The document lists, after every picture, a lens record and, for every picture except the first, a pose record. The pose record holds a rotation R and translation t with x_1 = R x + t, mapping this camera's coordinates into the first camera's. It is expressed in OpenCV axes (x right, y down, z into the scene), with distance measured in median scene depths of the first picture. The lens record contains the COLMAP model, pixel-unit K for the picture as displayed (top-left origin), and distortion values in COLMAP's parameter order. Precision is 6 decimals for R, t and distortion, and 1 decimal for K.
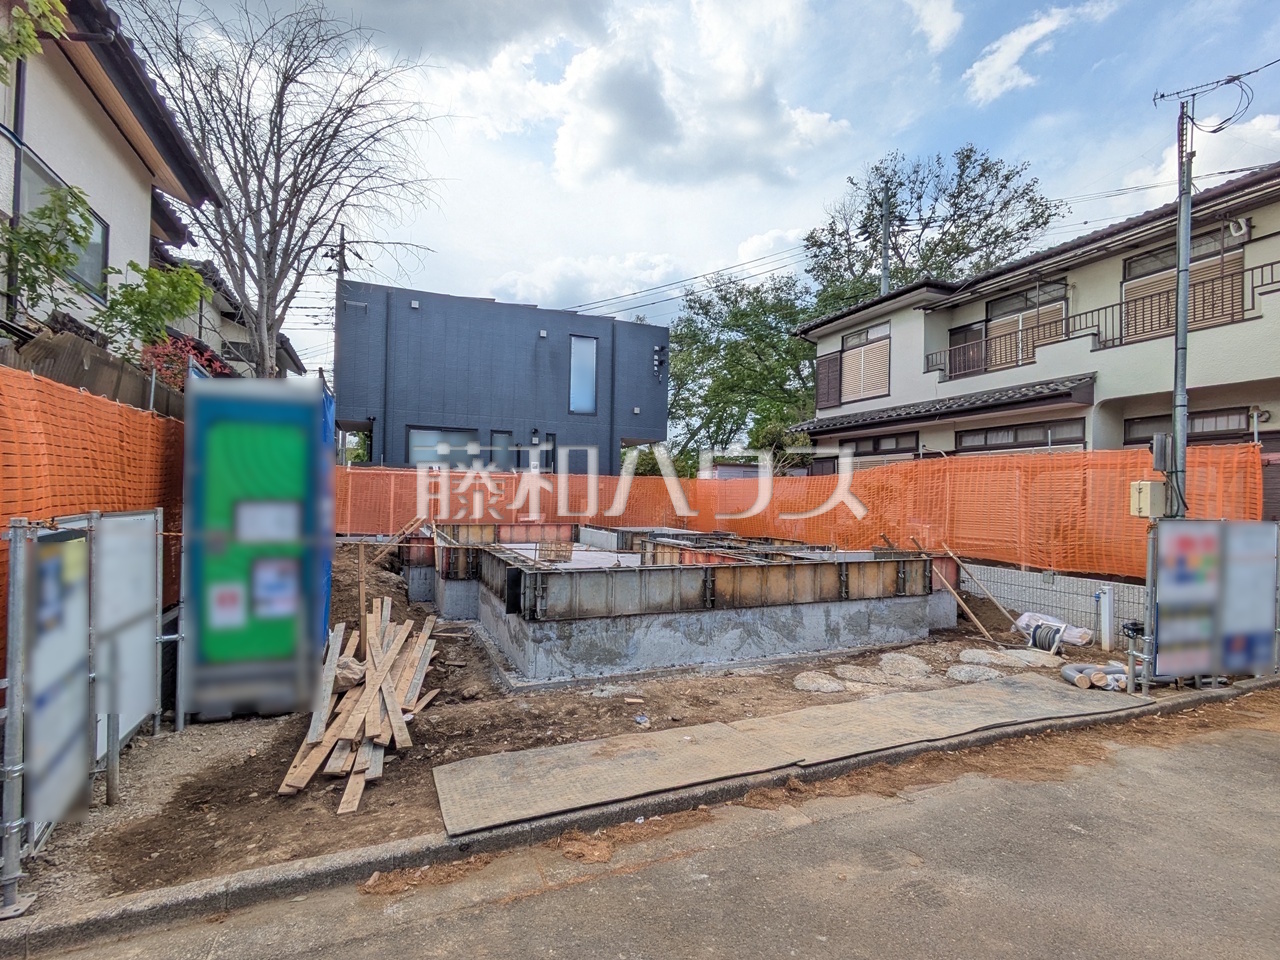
lens RADIAL K [[593.2, 0, 638.5], [0, 593.2, 485.2], [0, 0, 1]] dist [-0.000863, 0.001005]
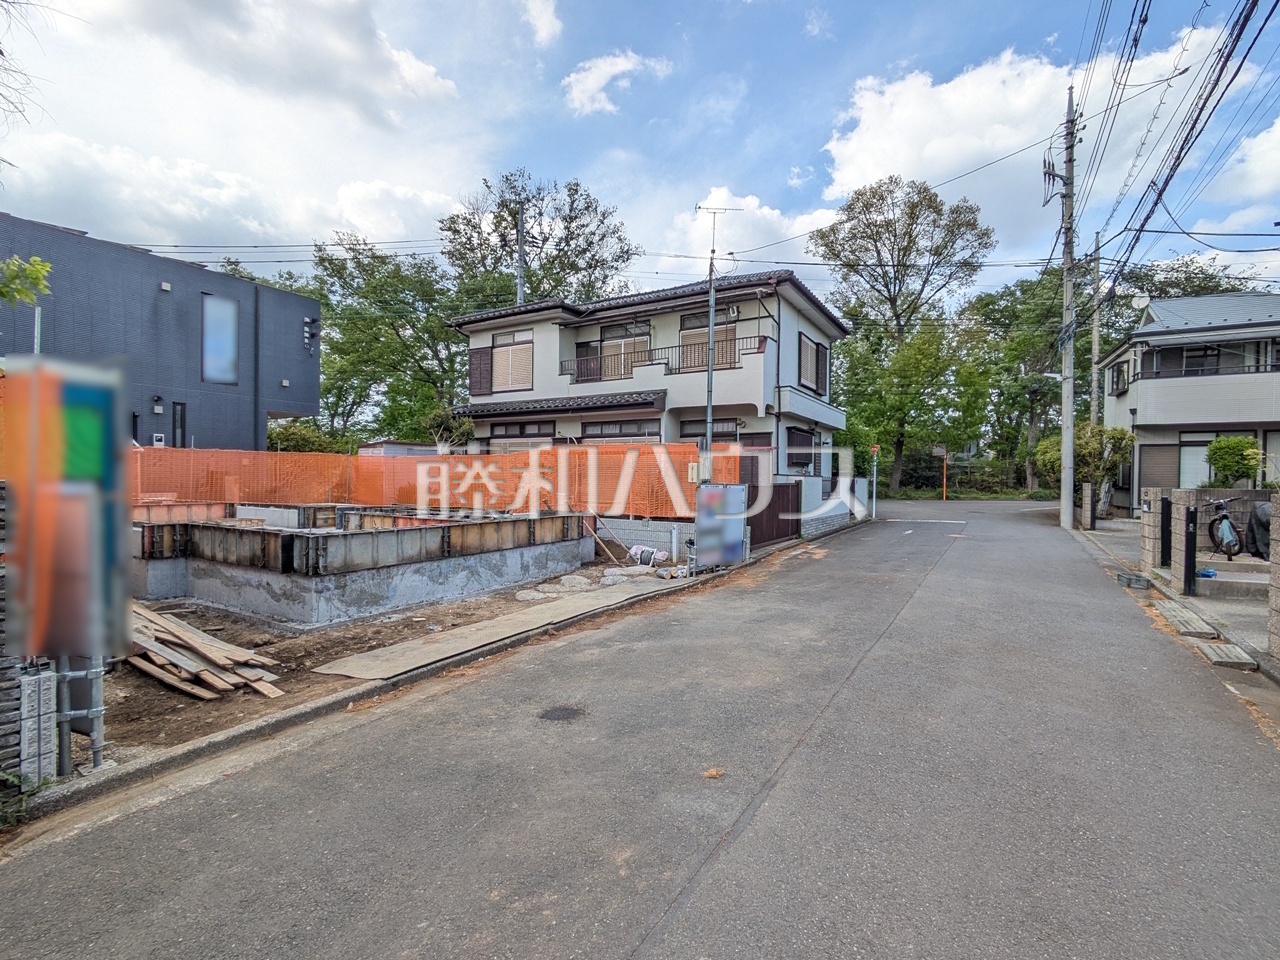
lens RADIAL K [[593.2, 0, 637.0], [0, 593.2, 483.2], [0, 0, 1]] dist [-0.000863, 0.001005]
pose [[0.809133, -0.015203, 0.587428, -0.287562], [-0.007600, 0.999311, 0.036331, -0.008275], [-0.587576, -0.033861, 0.808460, -0.295374]]
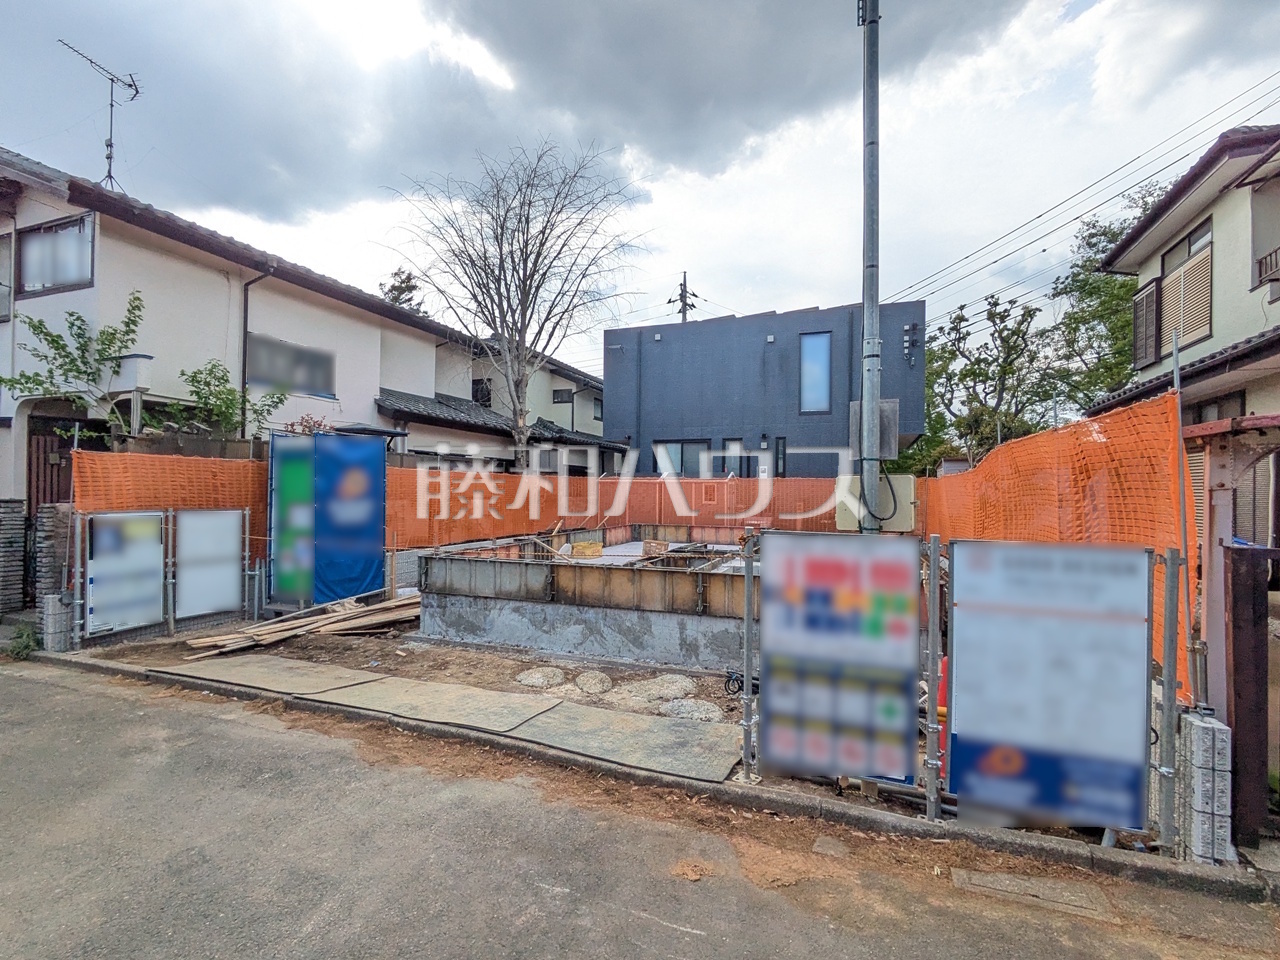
lens RADIAL K [[593.2, 0, 634.0], [0, 593.2, 481.7], [0, 0, 1]] dist [-0.000863, 0.001005]
pose [[0.714035, -0.025814, -0.699634, 0.928849], [0.017575, 0.999666, -0.018947, 0.006959], [0.699889, 0.001233, 0.714250, 0.288609]]
